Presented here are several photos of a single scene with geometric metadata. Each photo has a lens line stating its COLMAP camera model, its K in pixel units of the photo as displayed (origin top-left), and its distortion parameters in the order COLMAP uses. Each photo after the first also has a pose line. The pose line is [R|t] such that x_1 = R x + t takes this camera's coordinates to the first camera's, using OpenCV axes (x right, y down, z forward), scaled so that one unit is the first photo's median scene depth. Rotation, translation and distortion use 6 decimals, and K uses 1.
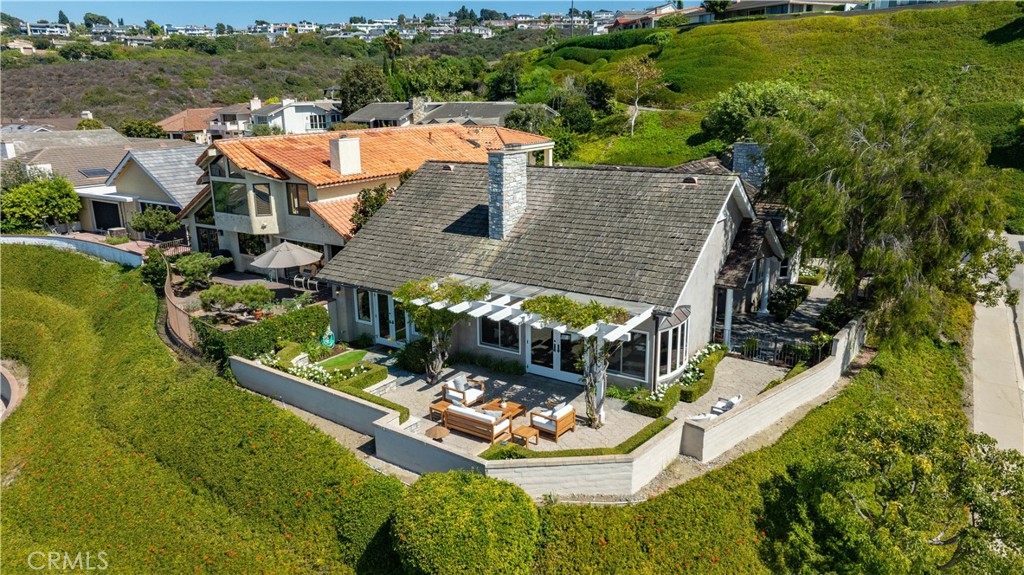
lens RADIAL K [[722.8, 0, 512.0], [0, 722.8, 287.5], [0, 0, 1]] dist [-0.065633, 0.081525]
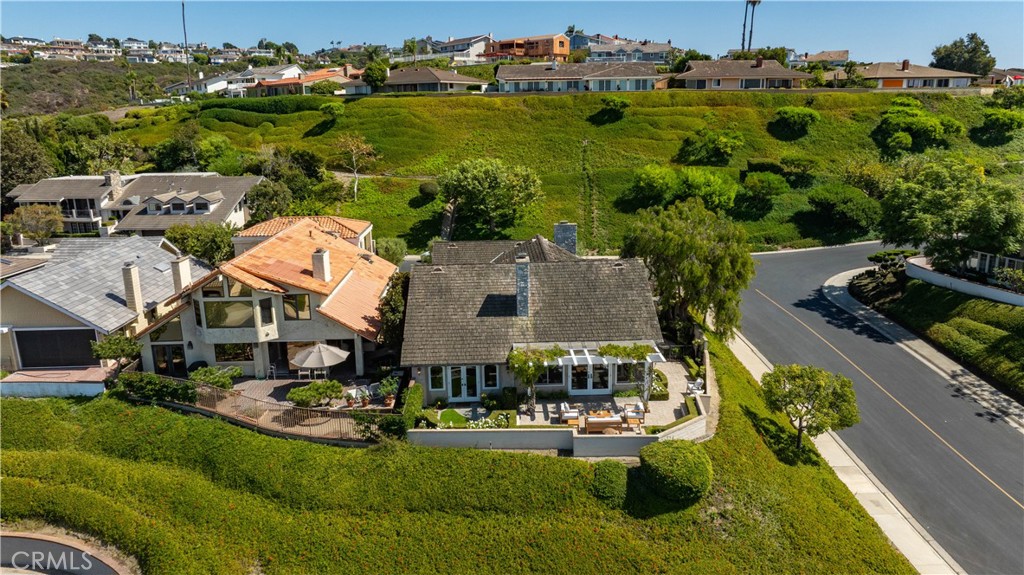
lens RADIAL K [[722.8, 0, 512.0], [0, 722.8, 287.5], [0, 0, 1]] dist [-0.065633, 0.081525]
pose [[0.812704, -0.138000, 0.566099, -0.352562], [0.156798, 0.987507, 0.015626, -0.060578], [-0.561183, 0.076064, 0.824189, -0.100812]]
